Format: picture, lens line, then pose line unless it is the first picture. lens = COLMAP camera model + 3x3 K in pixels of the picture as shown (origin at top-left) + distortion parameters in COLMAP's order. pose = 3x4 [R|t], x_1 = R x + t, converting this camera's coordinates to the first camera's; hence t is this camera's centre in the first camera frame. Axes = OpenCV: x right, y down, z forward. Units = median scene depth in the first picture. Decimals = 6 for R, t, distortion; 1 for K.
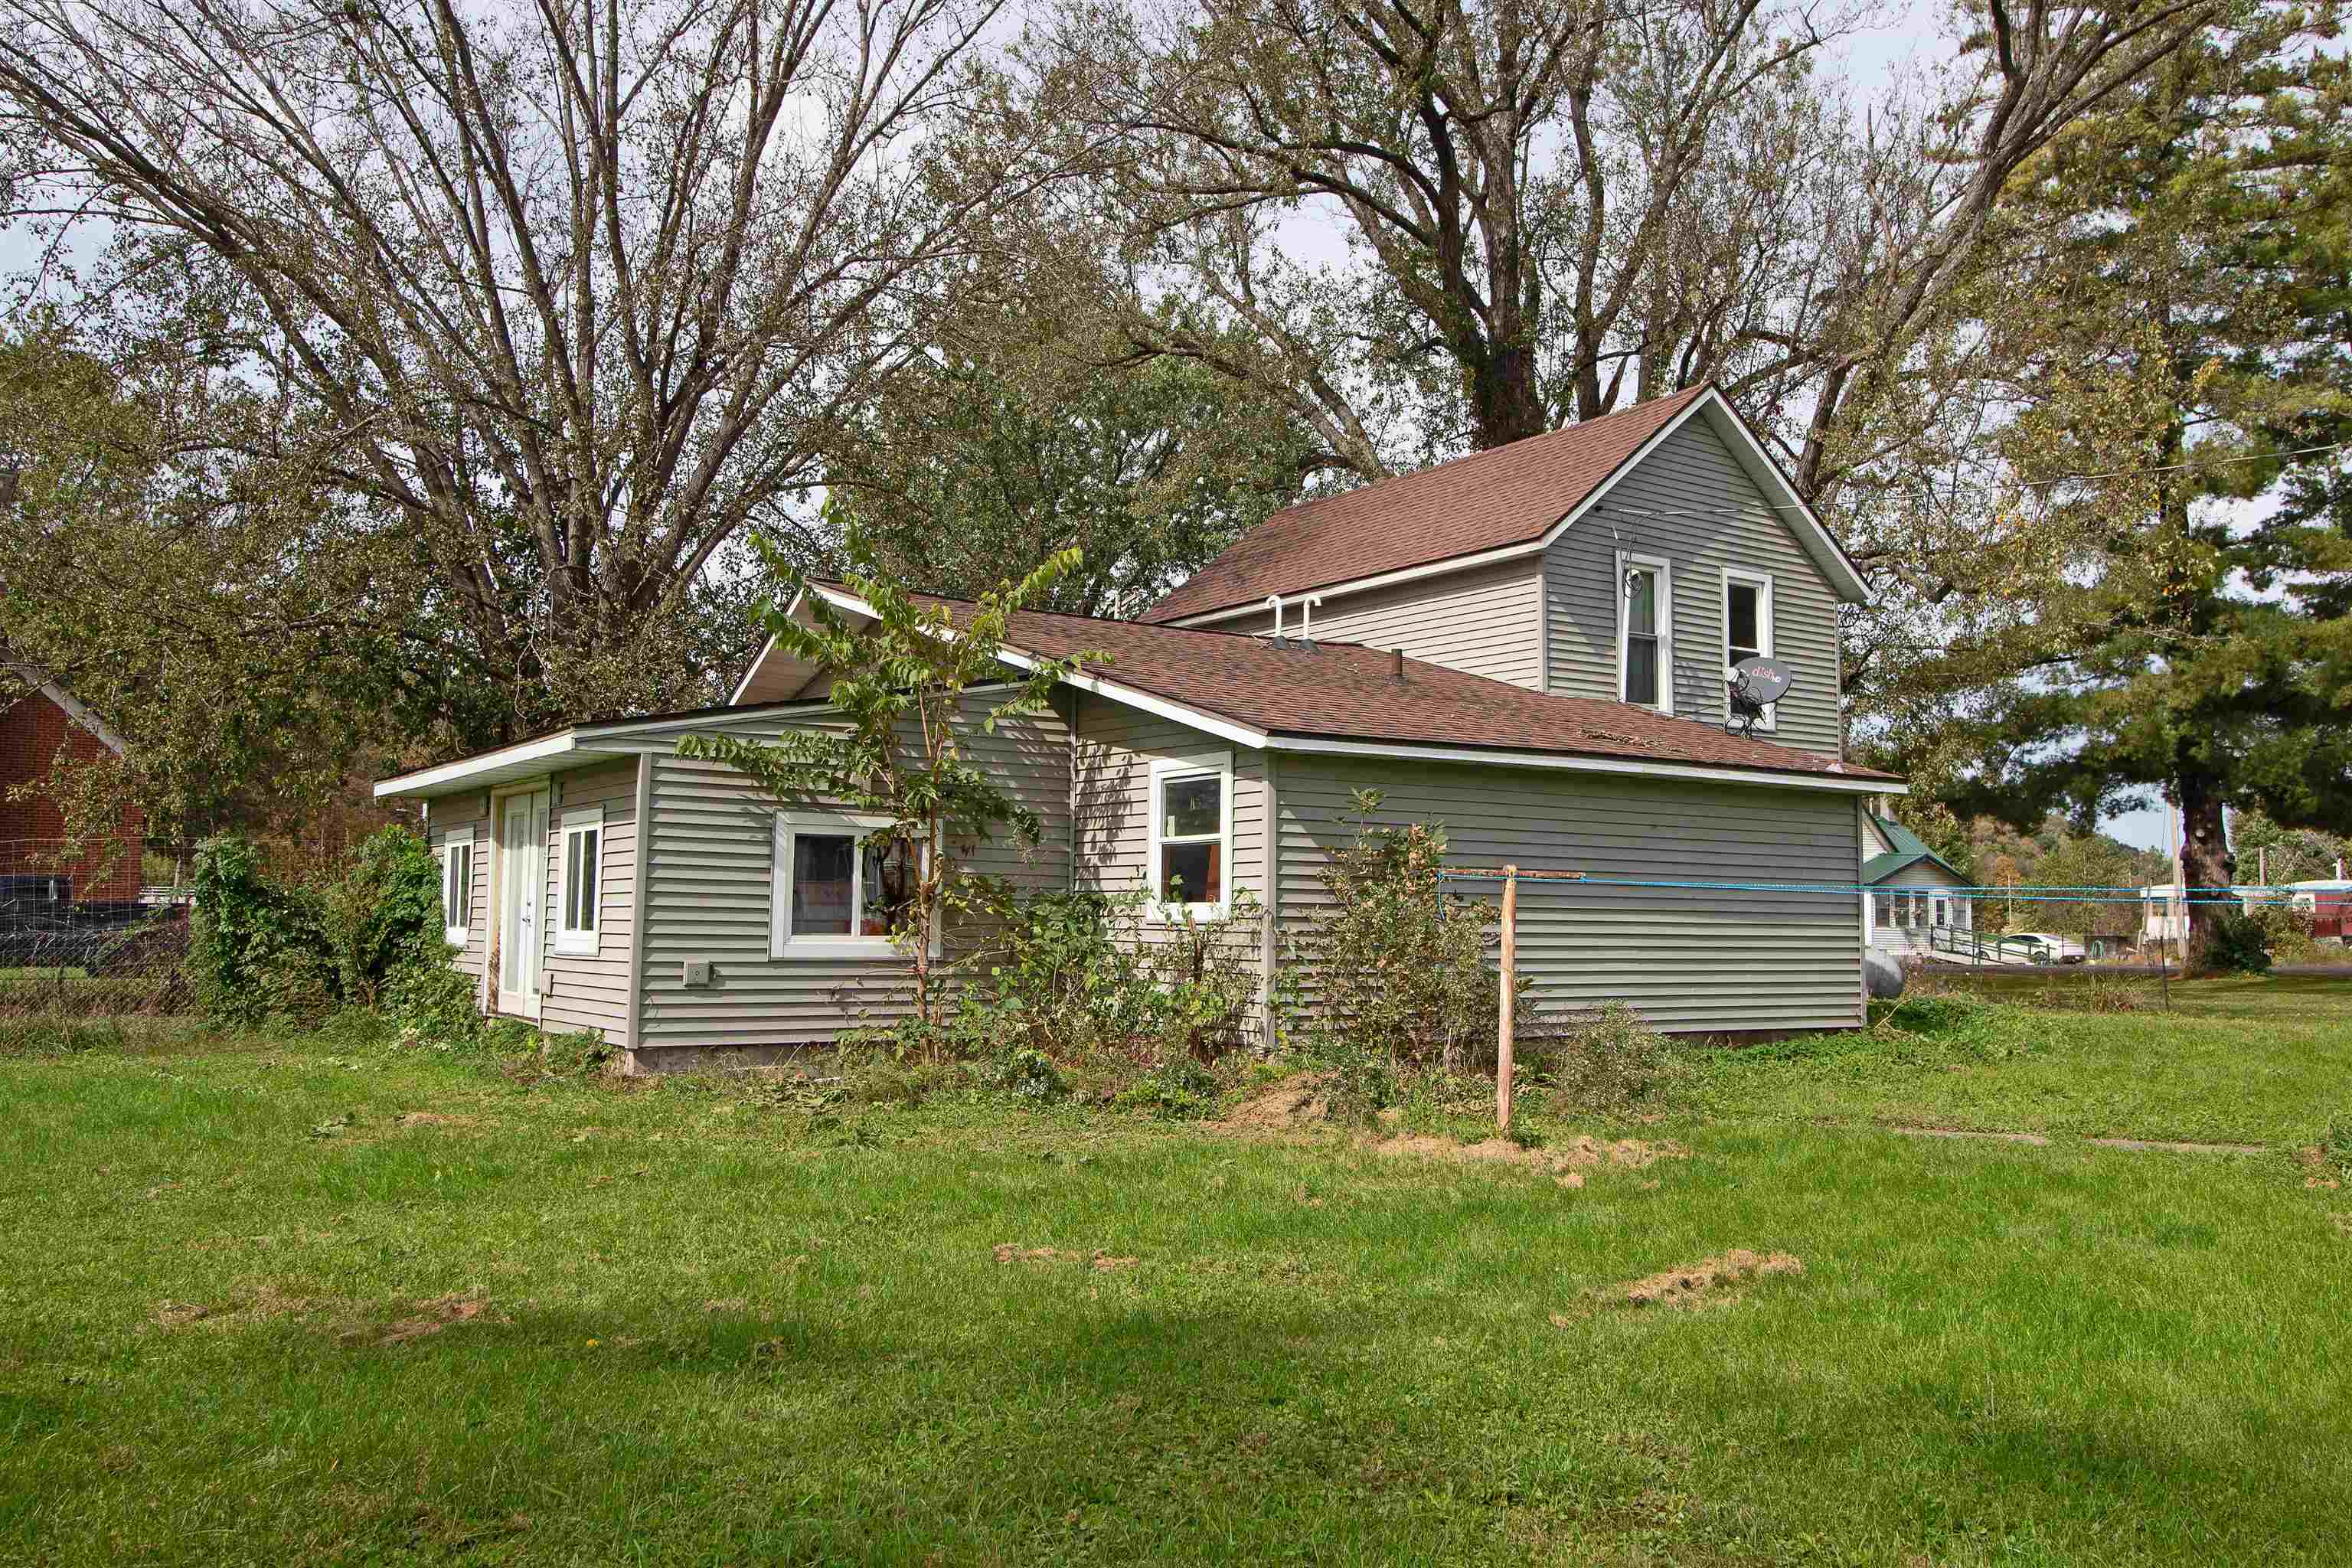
lens RADIAL K [[1848.8, 0, 1164.3], [0, 1848.8, 765.5], [0, 0, 1]] dist [-0.008740, 0.002378]
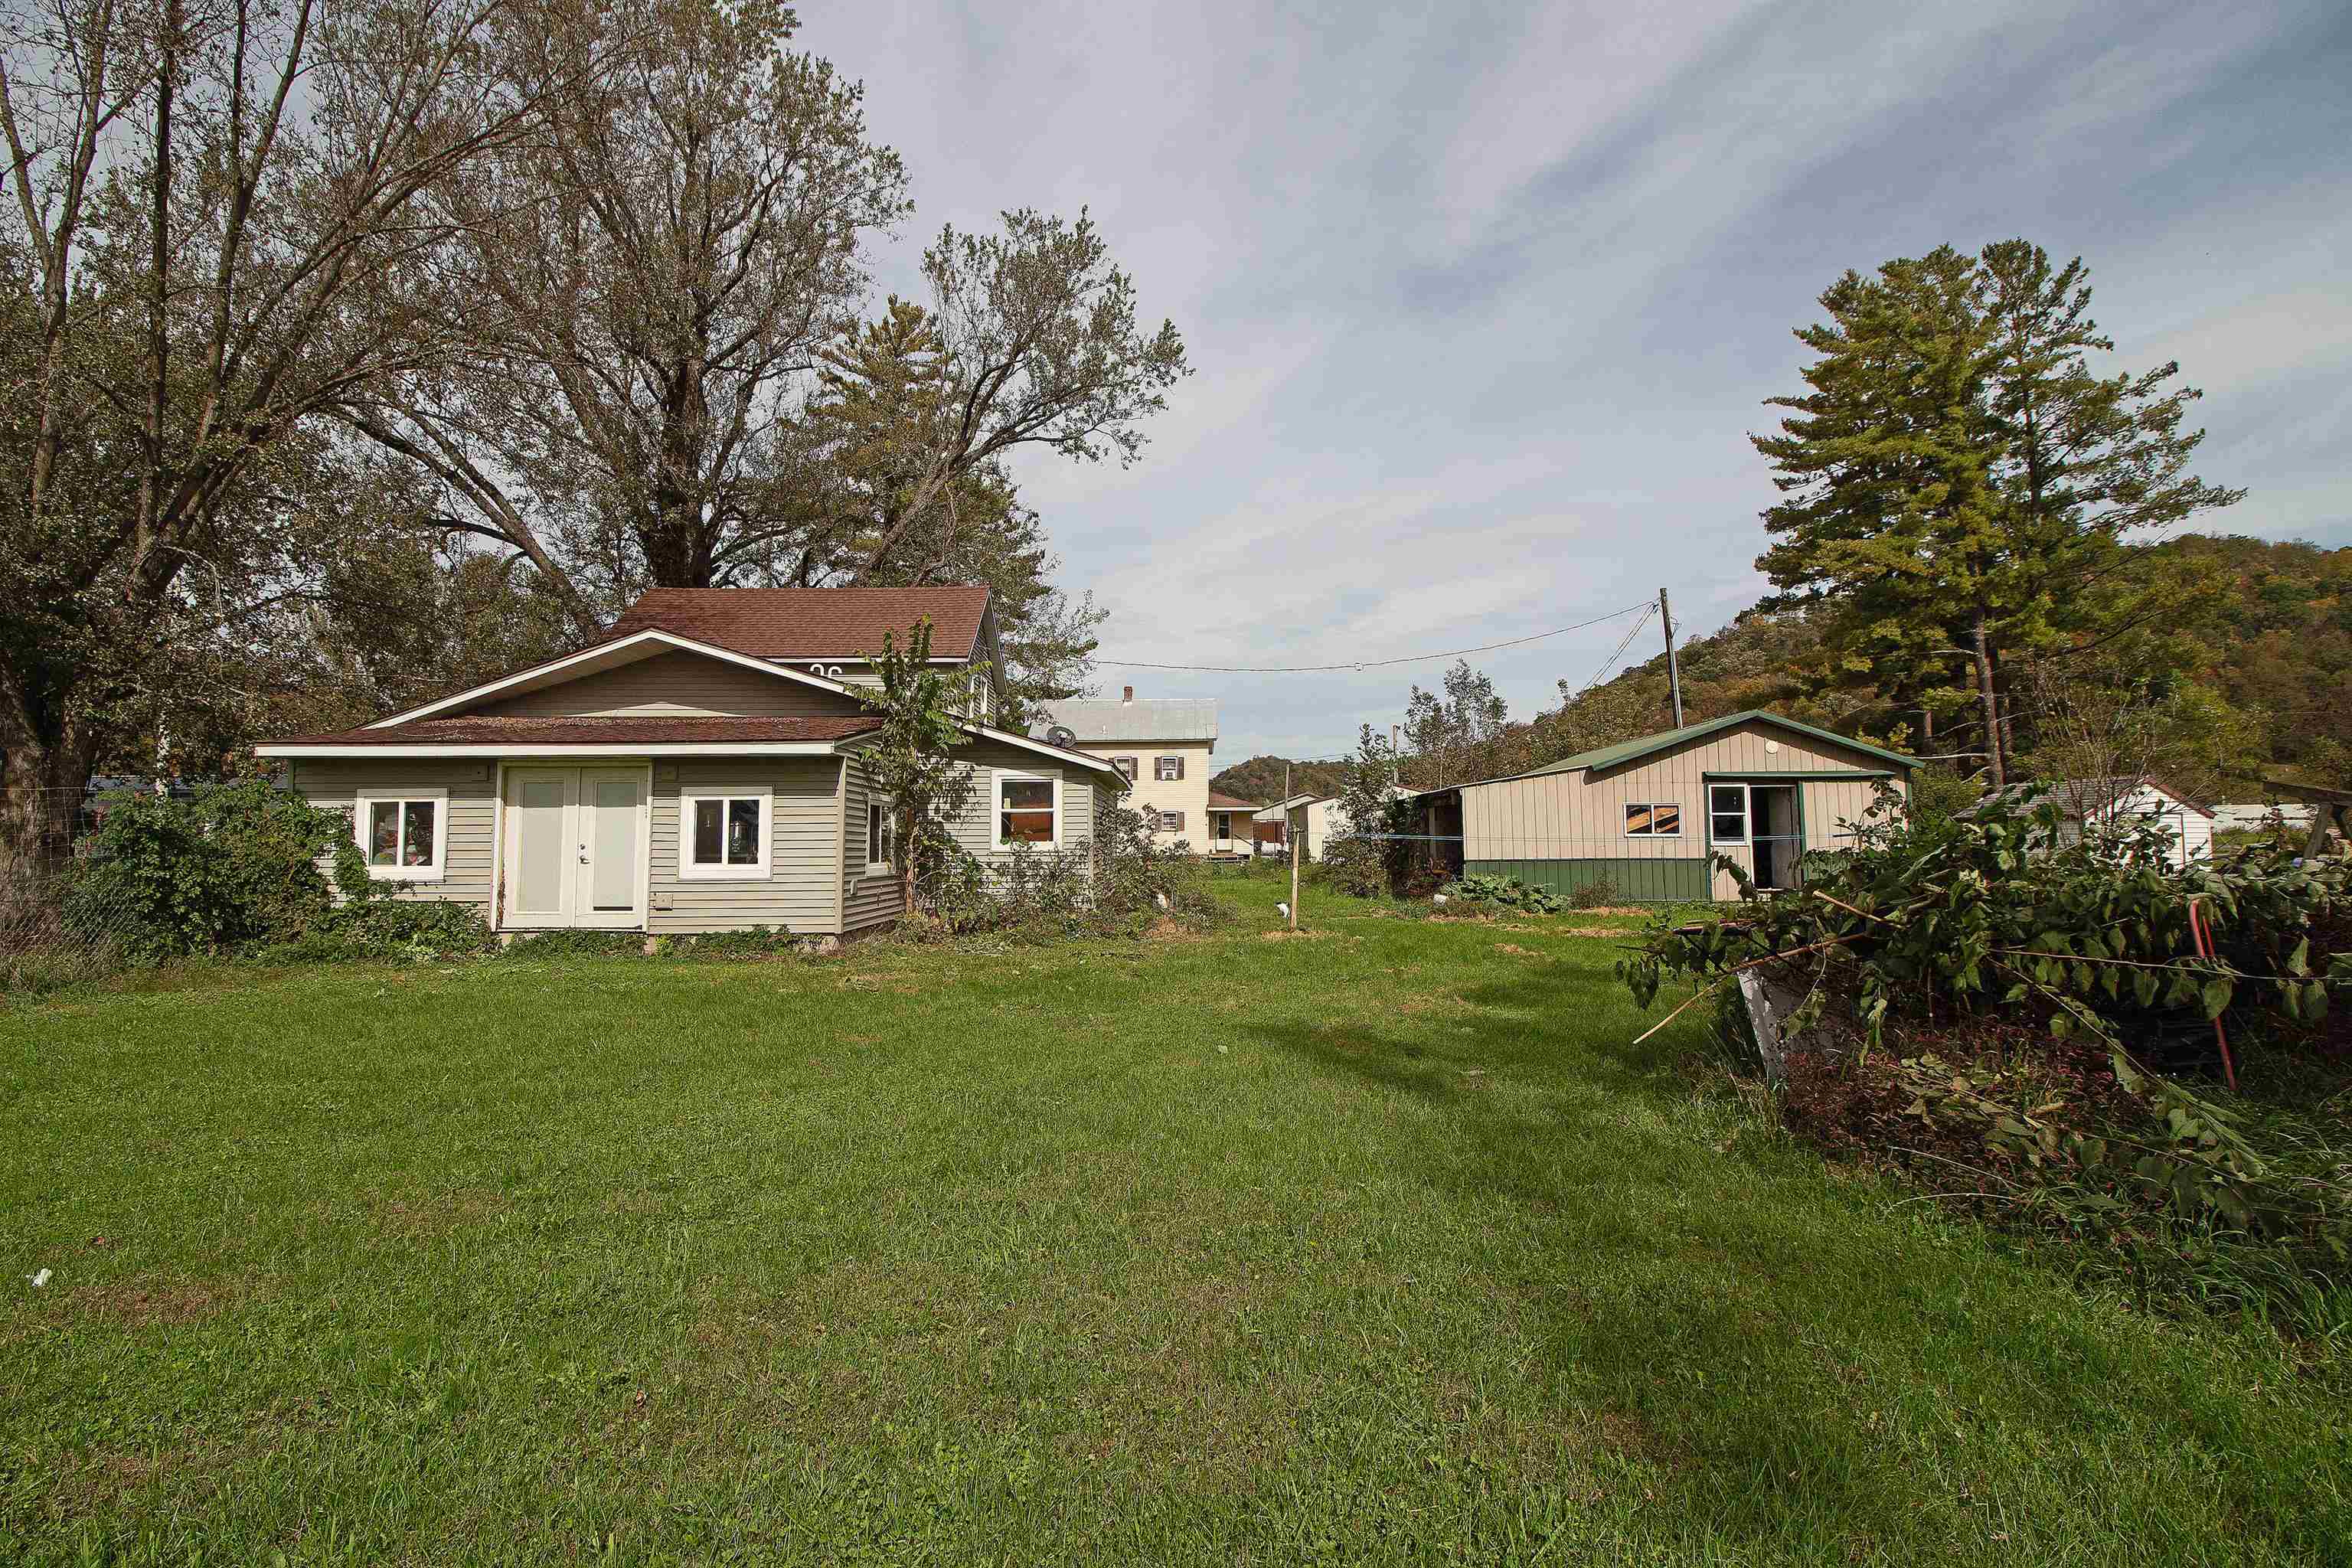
lens RADIAL K [[1077.2, 0, 1171.6], [0, 1077.2, 760.3], [0, 0, 1]] dist [-0.011657, -0.008414]
pose [[0.565515, 0.051558, 0.823125, -0.408222], [-0.061884, 0.997883, -0.019988, -0.000653], [-0.822413, -0.039634, 0.567509, 0.094175]]
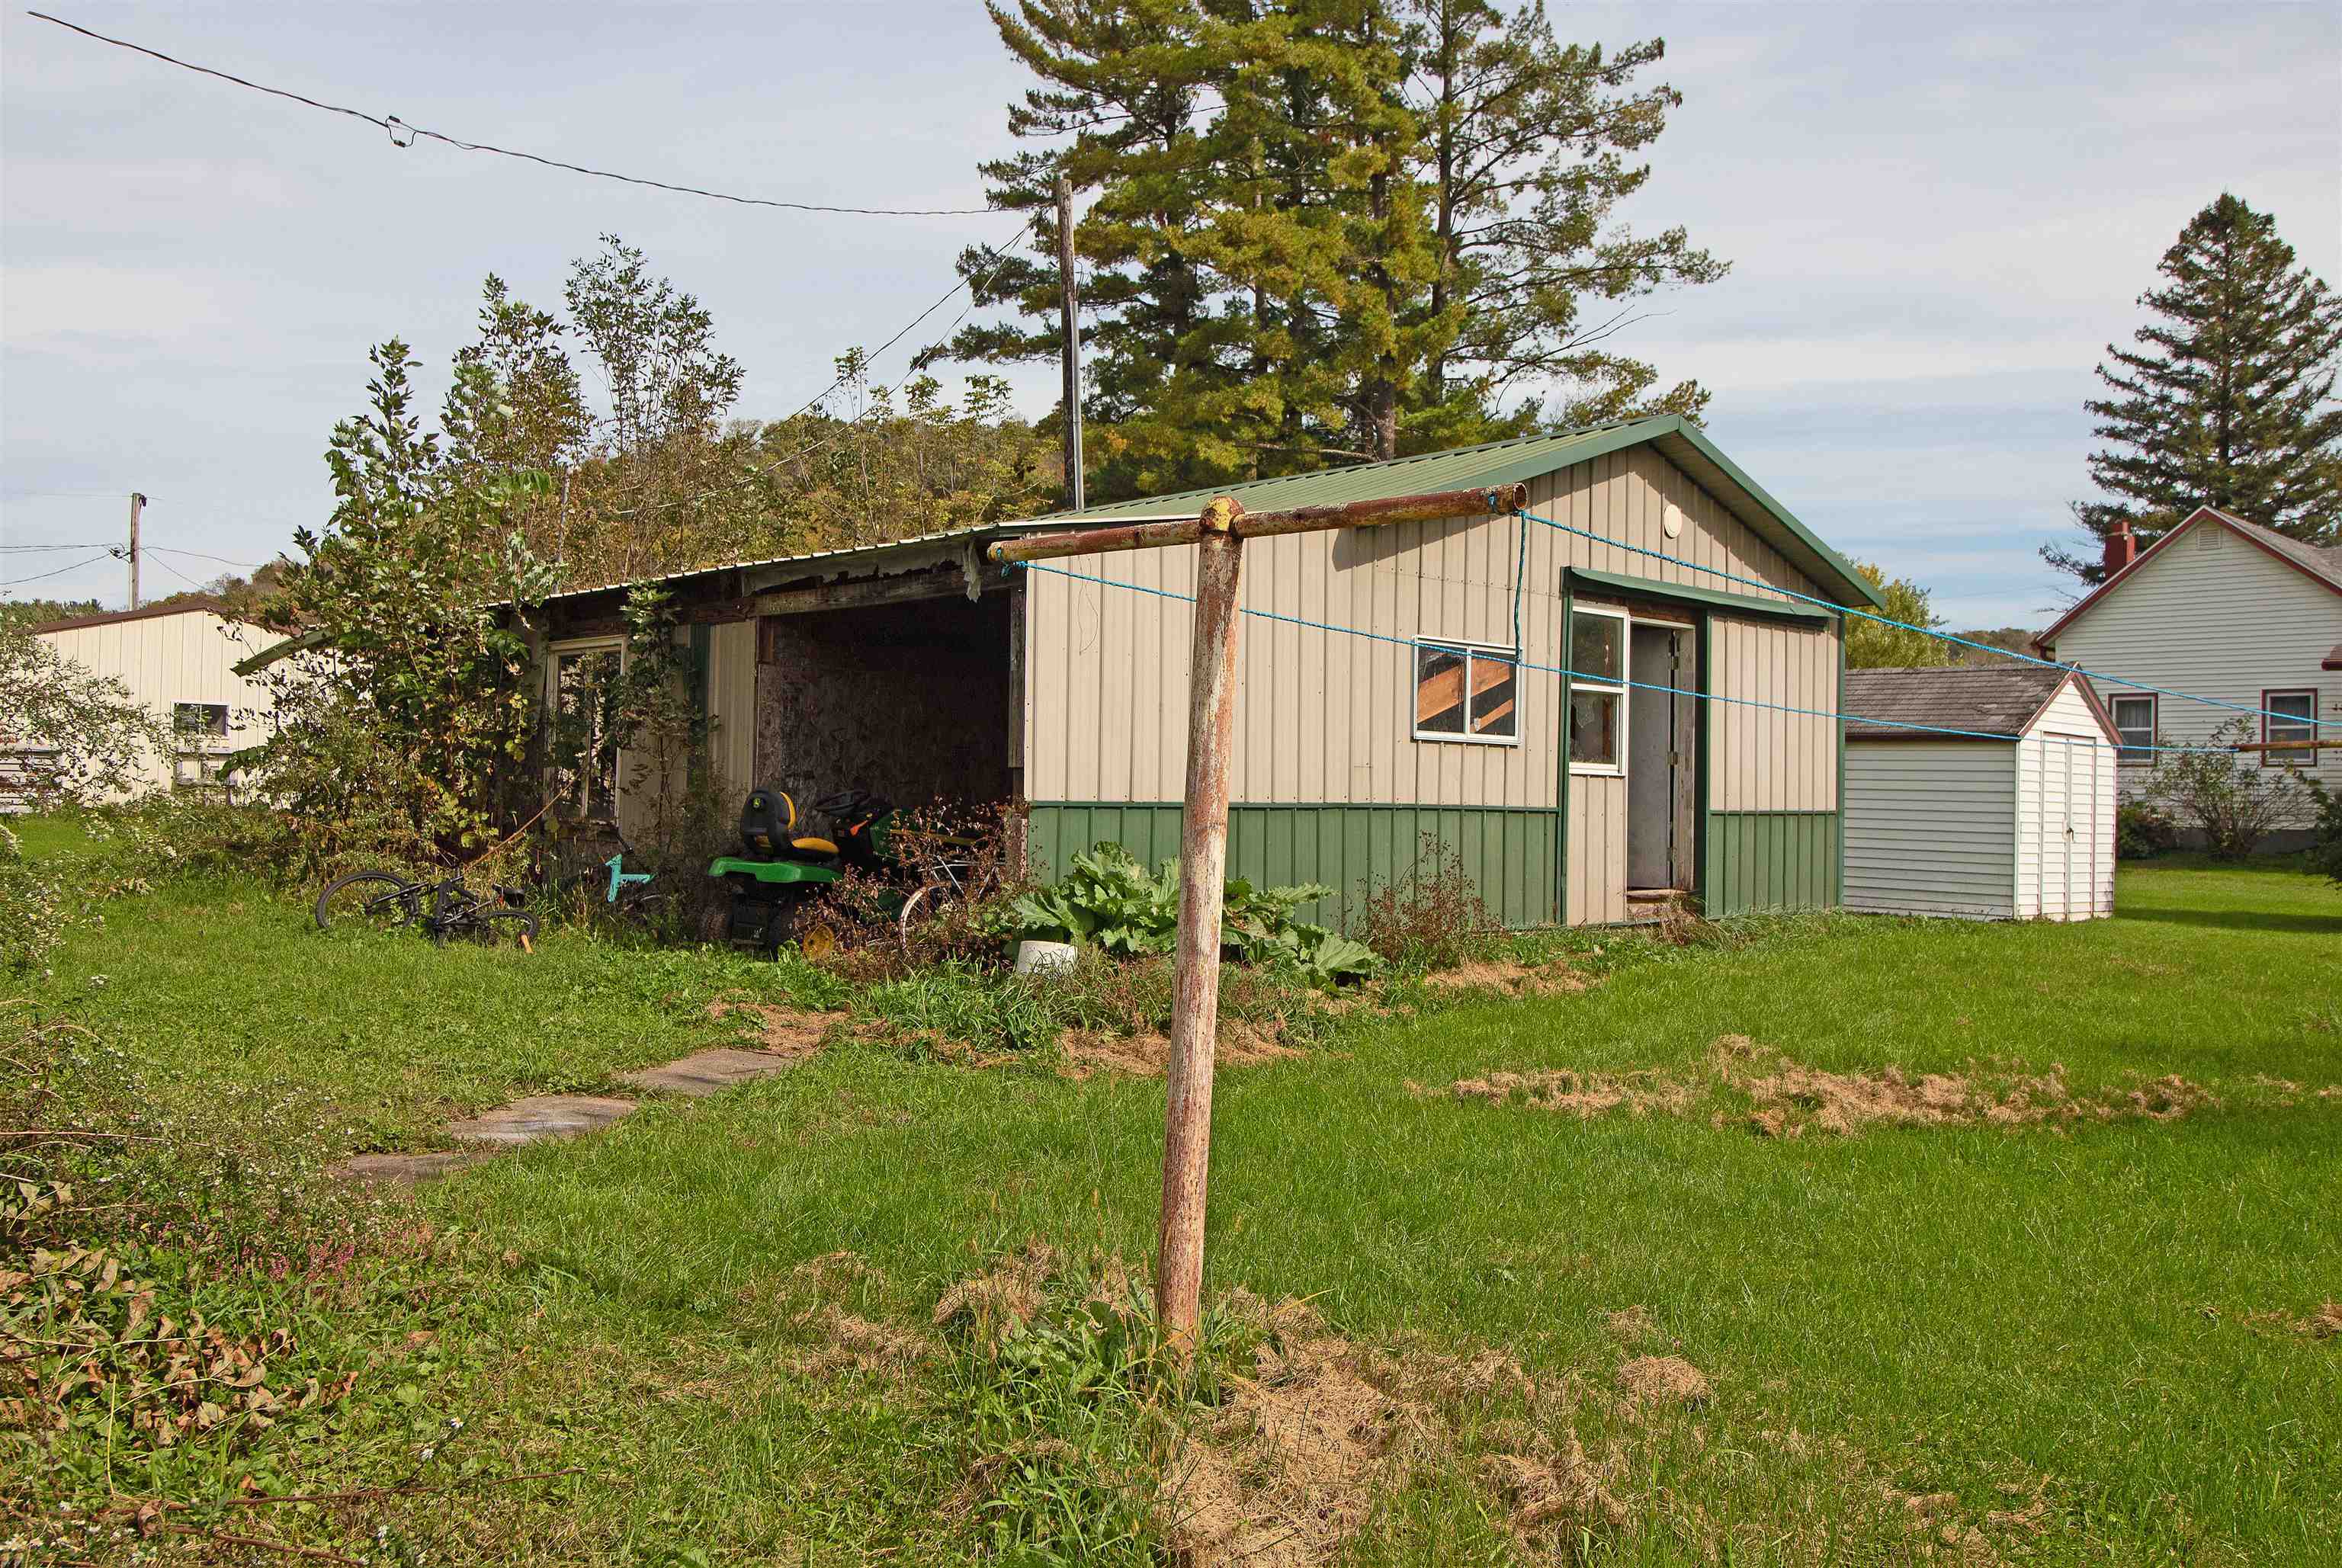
lens RADIAL K [[1840.9, 0, 1191.5], [0, 1840.9, 785.6], [0, 0, 1]] dist [-0.008740, 0.002378]
pose [[-0.175090, -0.007213, 0.984526, -0.039861], [-0.105840, 0.994316, -0.011538, 0.036063], [-0.978847, -0.106222, -0.174859, 0.360116]]
